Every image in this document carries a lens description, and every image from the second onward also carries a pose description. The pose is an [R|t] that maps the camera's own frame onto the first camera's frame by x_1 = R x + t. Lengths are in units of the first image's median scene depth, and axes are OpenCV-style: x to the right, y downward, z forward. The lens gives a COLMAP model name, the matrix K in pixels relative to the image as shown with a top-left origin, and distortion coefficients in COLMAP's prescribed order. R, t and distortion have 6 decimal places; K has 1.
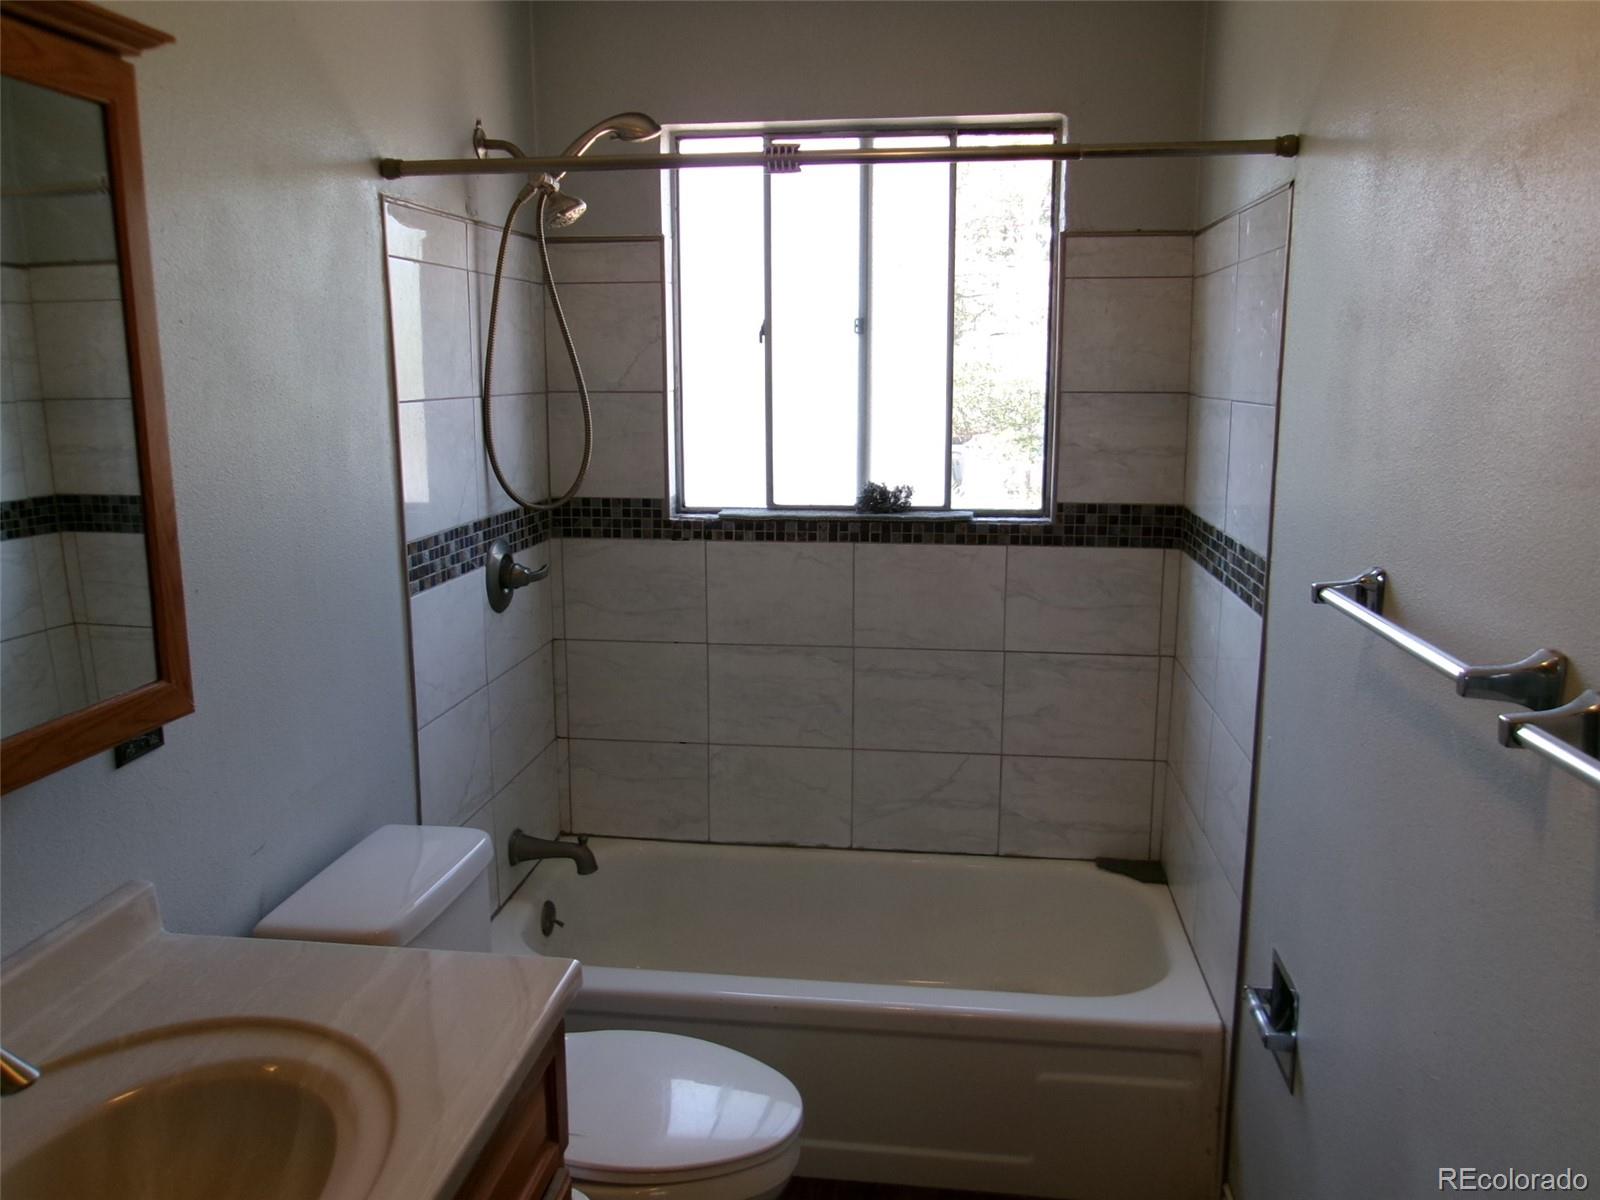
lens RADIAL K [[1256.9, 0, 799.2], [0, 1256.9, 588.0], [0, 0, 1]] dist [-0.026149, 0.042422]
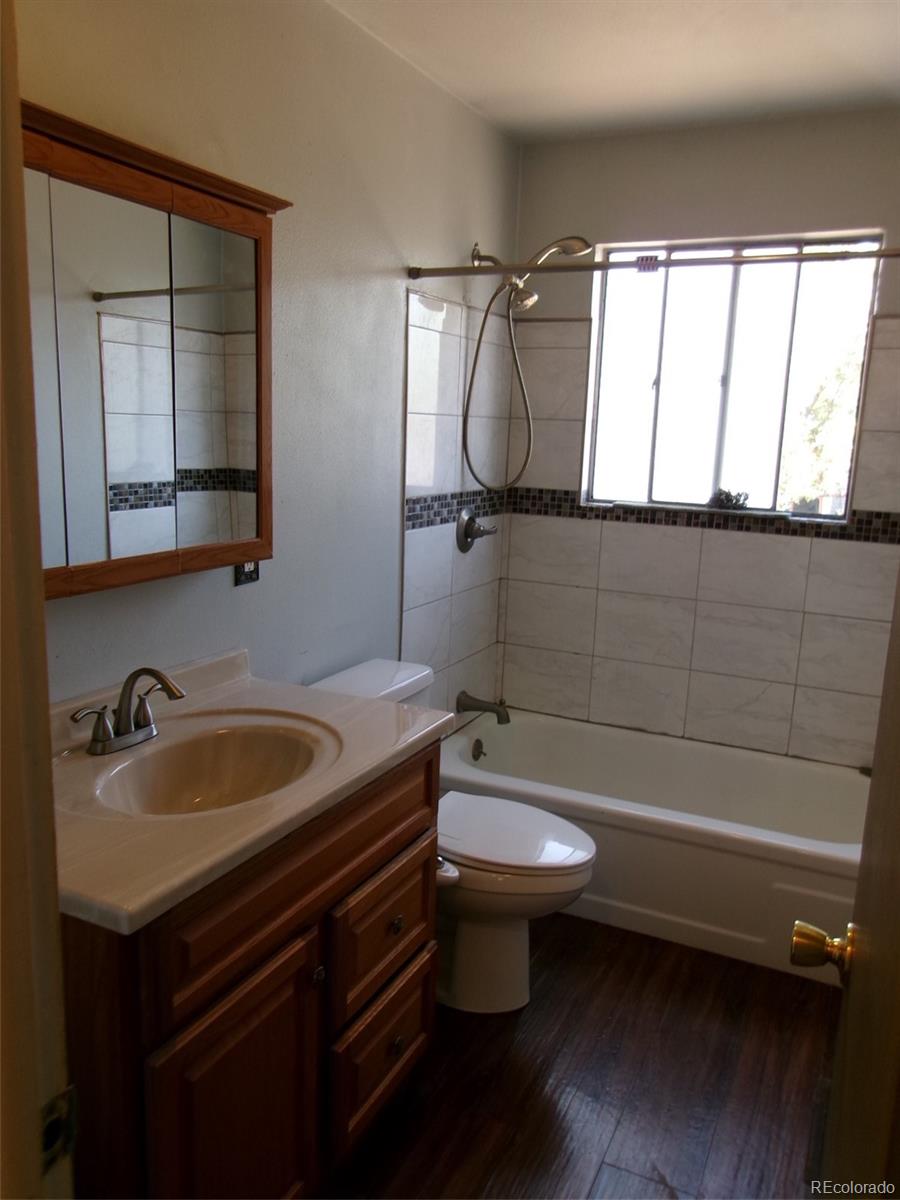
lens RADIAL K [[942.7, 0, 440.3], [0, 942.7, 622.8], [0, 0, 1]] dist [-0.026149, 0.042422]
pose [[0.945417, 0.099784, -0.310209, 0.112684], [-0.091363, 0.994949, 0.041597, 0.059820], [0.312793, -0.010985, 0.949758, -0.150946]]
